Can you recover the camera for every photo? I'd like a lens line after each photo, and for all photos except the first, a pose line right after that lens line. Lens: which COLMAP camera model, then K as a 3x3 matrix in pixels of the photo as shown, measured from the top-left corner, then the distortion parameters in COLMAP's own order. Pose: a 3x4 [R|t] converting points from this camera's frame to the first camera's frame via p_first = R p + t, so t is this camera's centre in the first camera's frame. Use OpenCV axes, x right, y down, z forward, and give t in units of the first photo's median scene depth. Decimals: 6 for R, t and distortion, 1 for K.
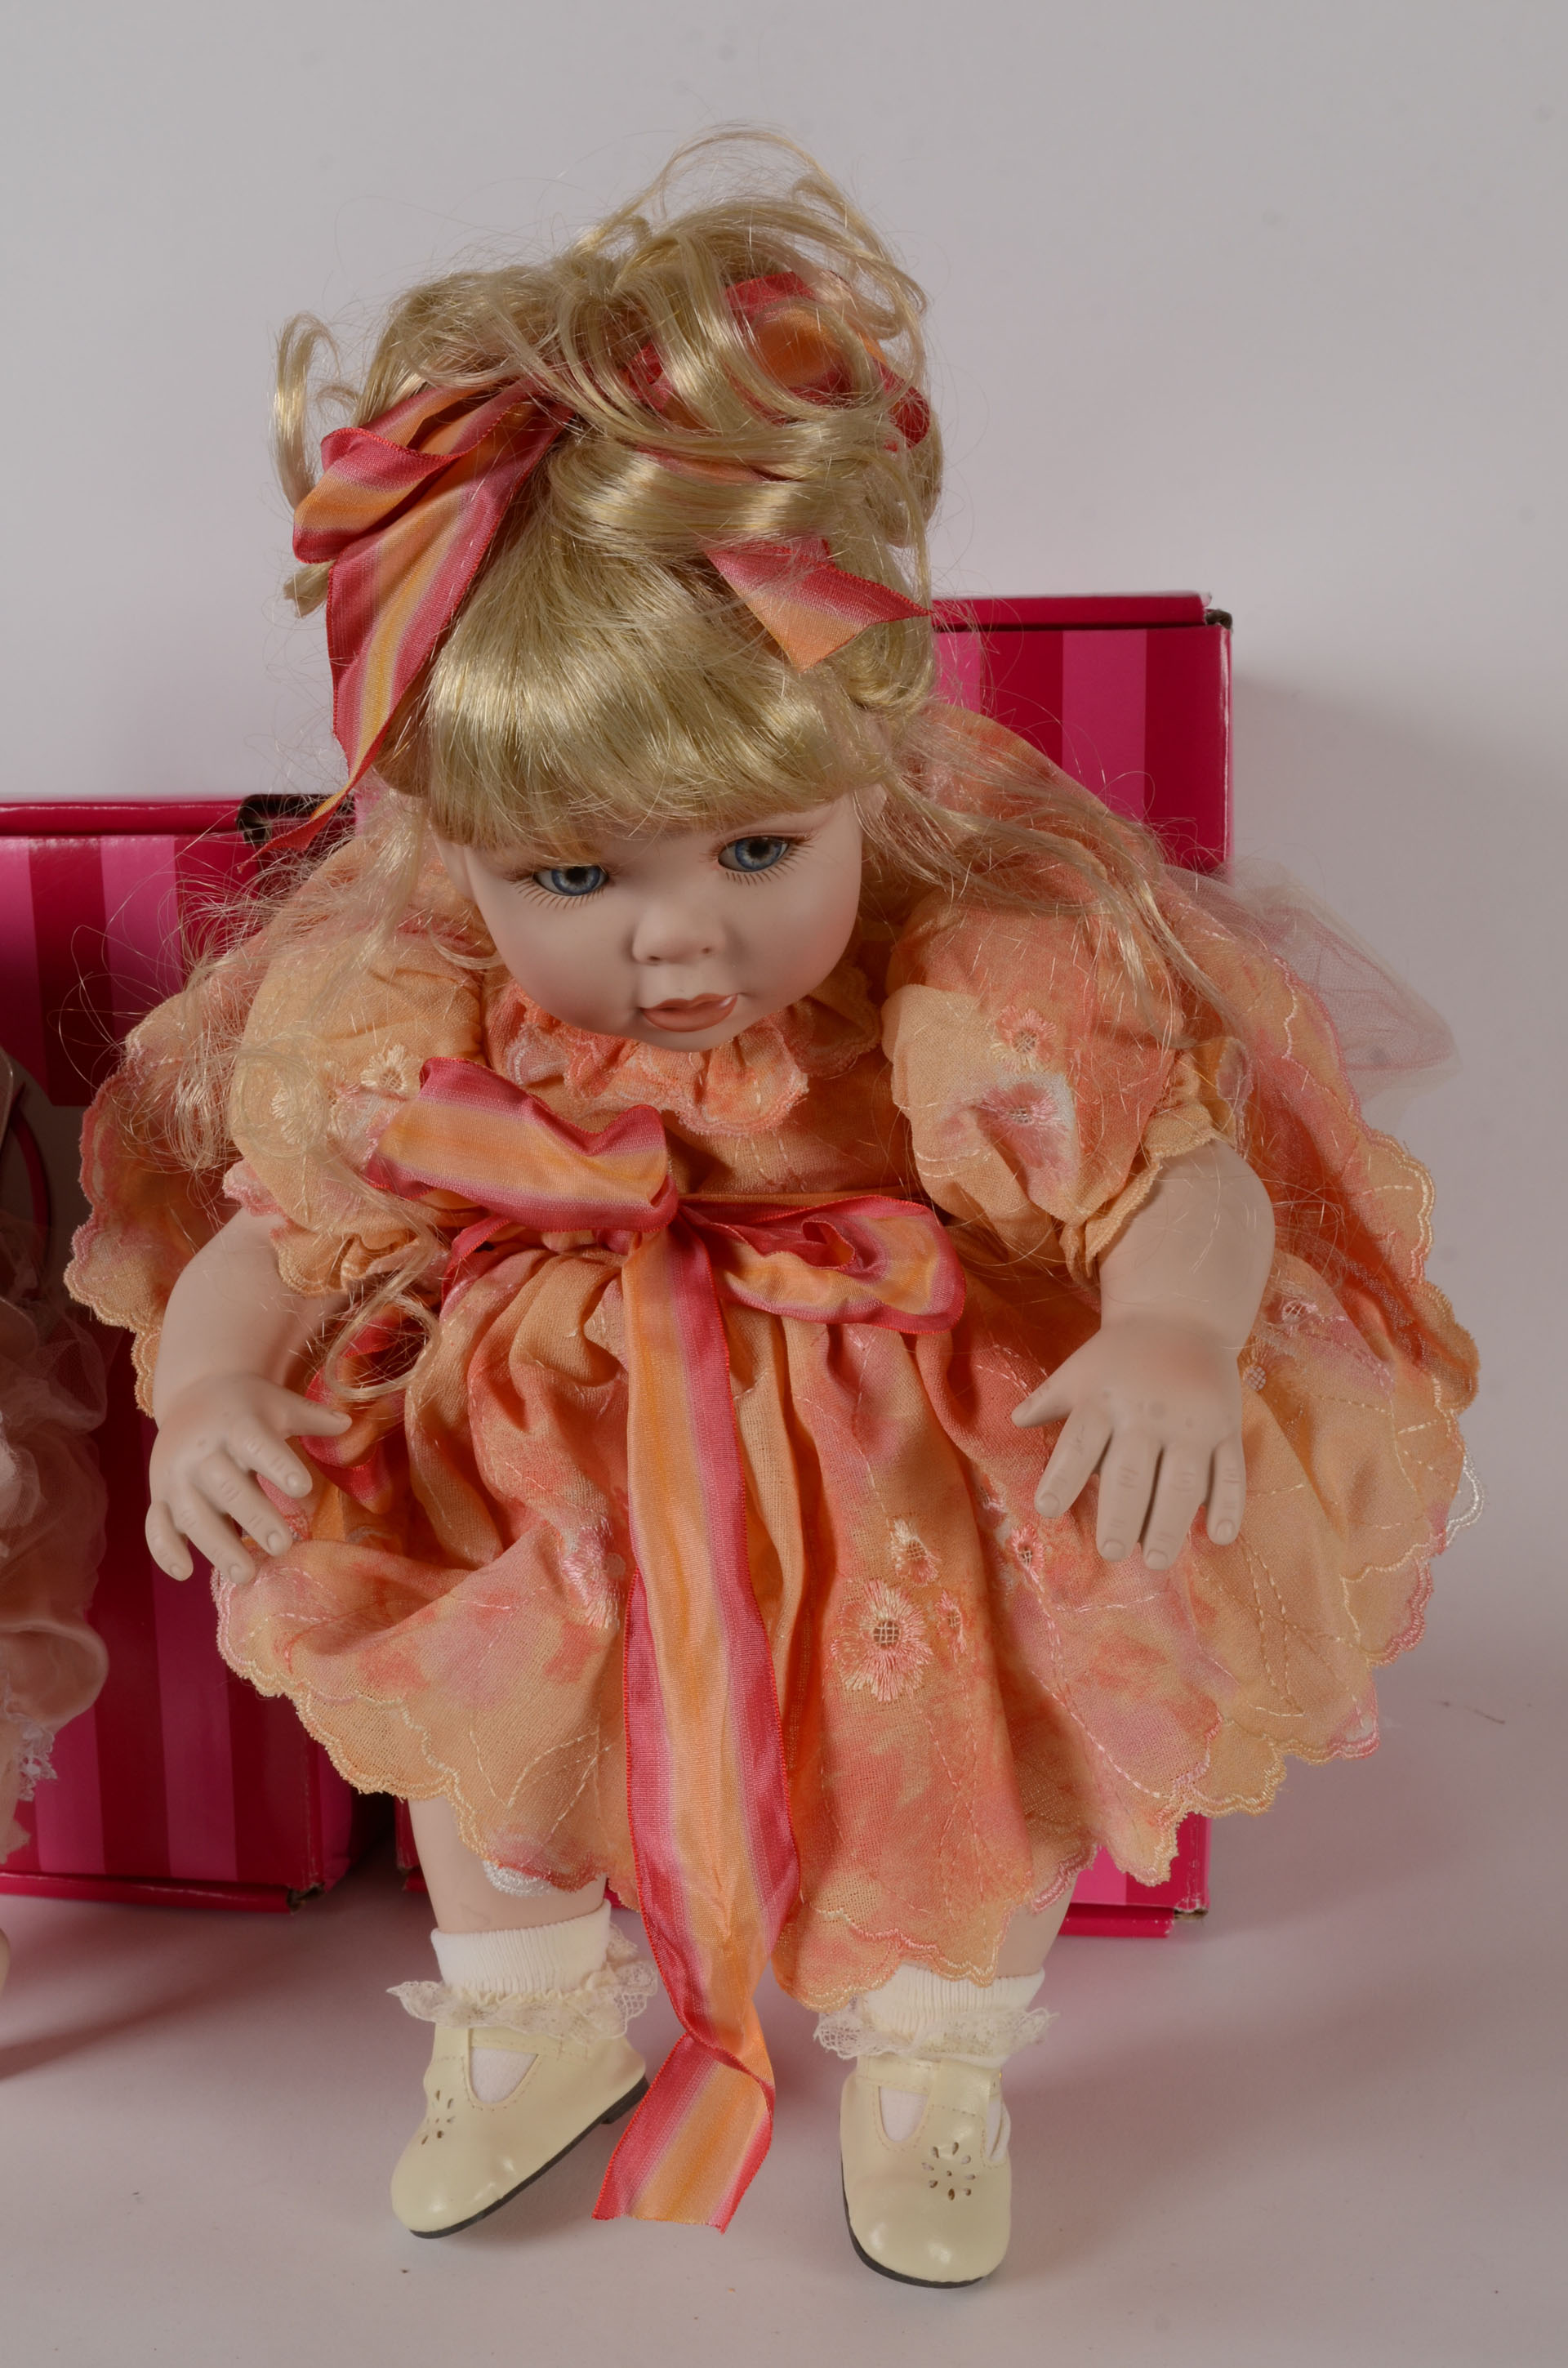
lens RADIAL K [[2282.3, 0, 784.7], [0, 2282.3, 1148.7], [0, 0, 1]] dist [-0.018038, 0.002392]
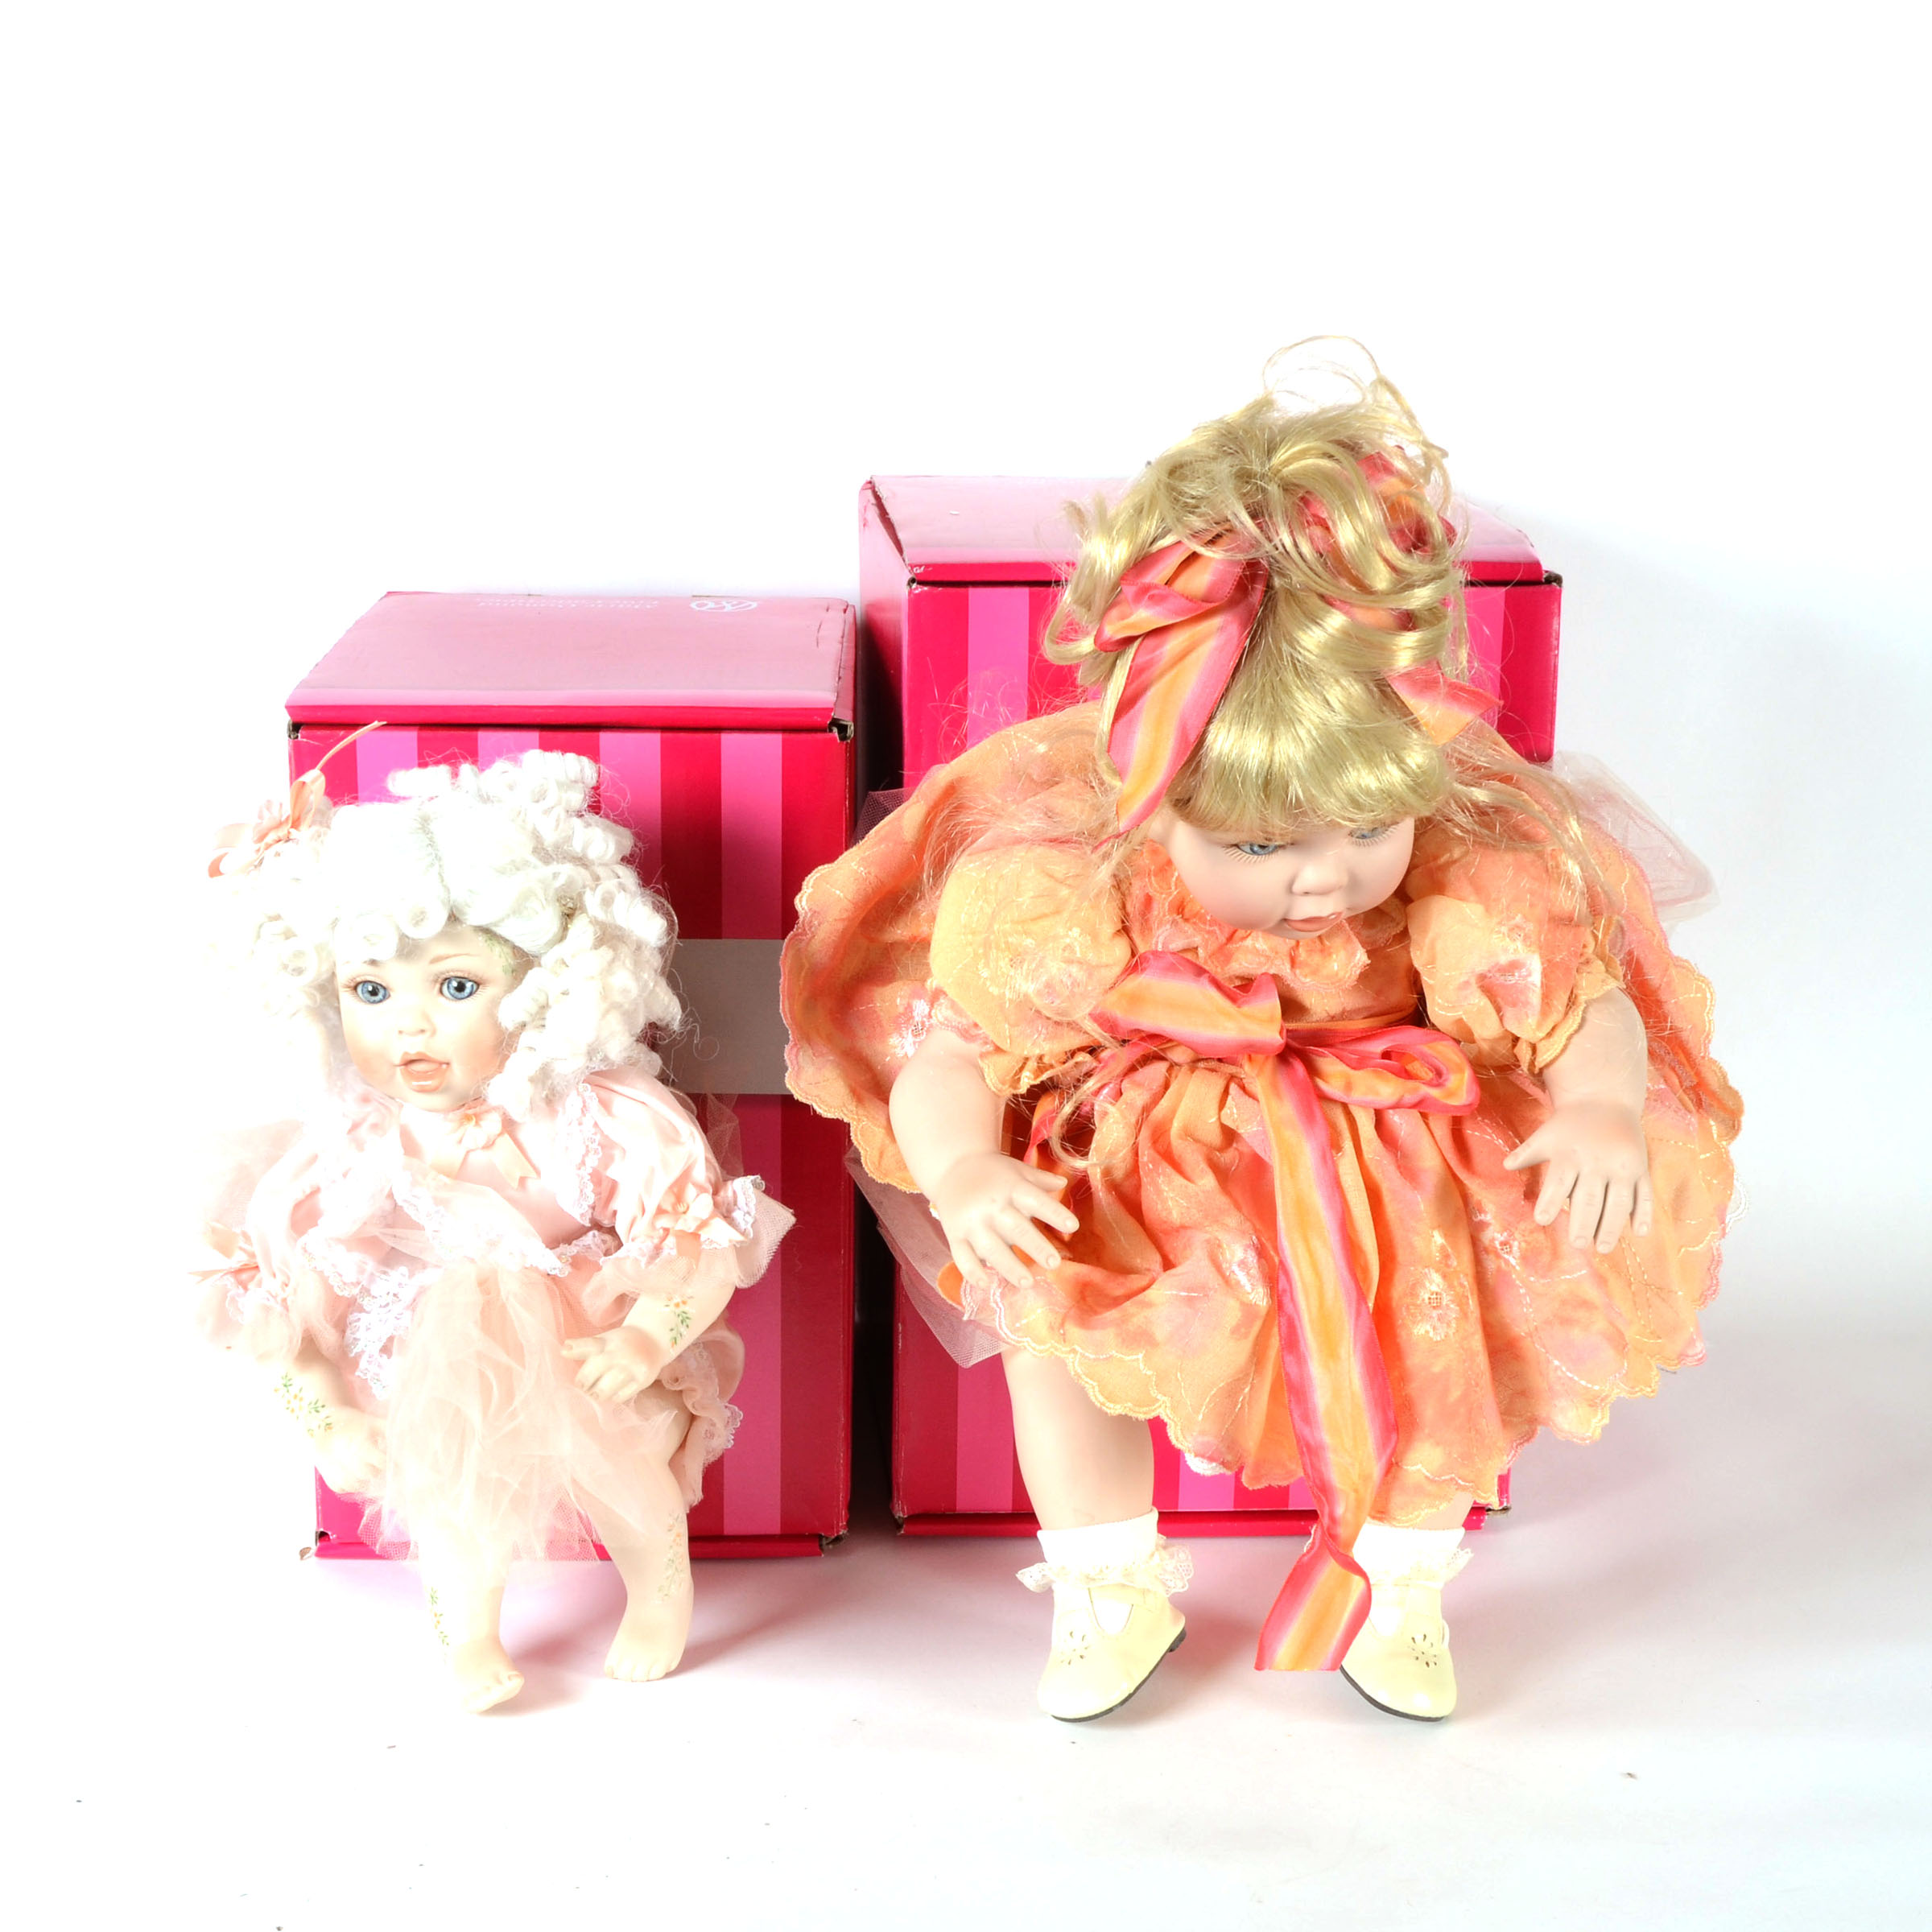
lens RADIAL K [[3552.1, 0, 966.0], [0, 3552.1, 966.0], [0, 0, 1]] dist [0.015174, -0.105090]
pose [[0.978649, -0.026986, 0.203761, -0.760259], [0.008672, 0.995882, 0.090241, -0.245702], [-0.205357, -0.086547, 0.974853, -1.325186]]
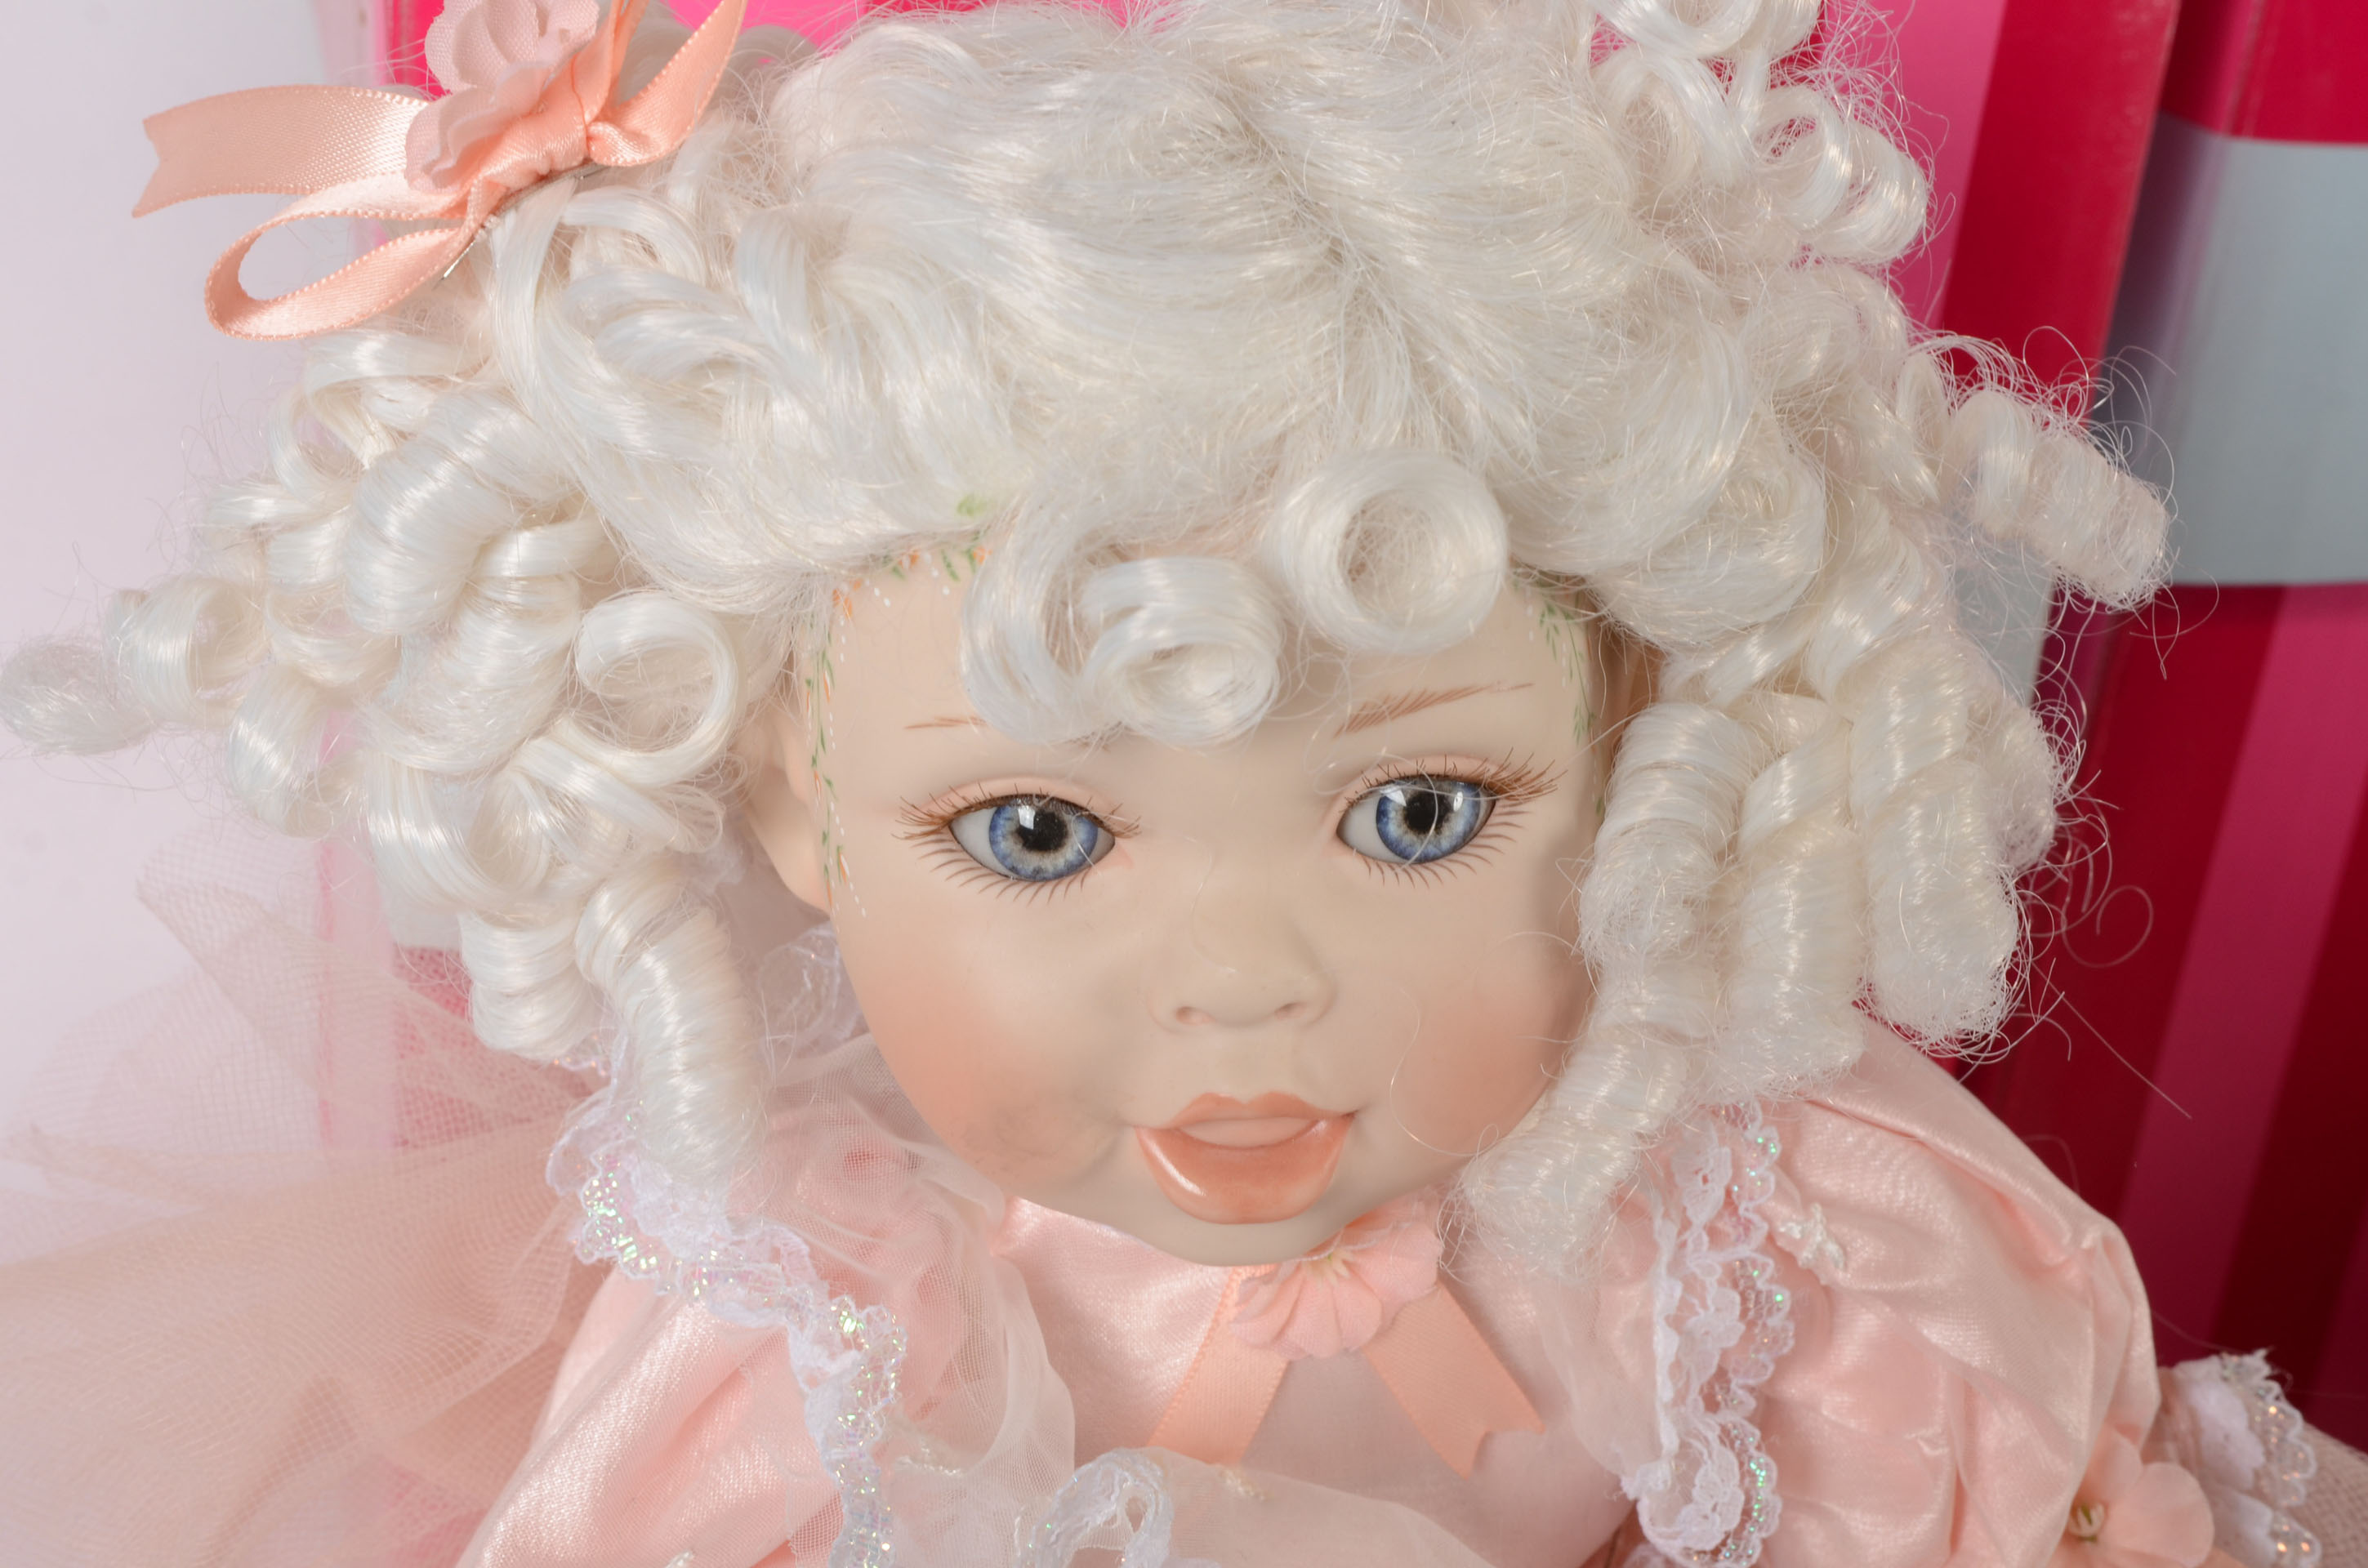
lens RADIAL K [[3350.1, 0, 1184.0], [0, 3350.1, 784.0], [0, 0, 1]] dist [0.029530, 0.012045]
pose [[0.888791, -0.110849, 0.444706, -0.882365], [-0.017924, 0.961161, 0.275405, -0.168133], [-0.457963, -0.252748, 0.852284, 0.683834]]
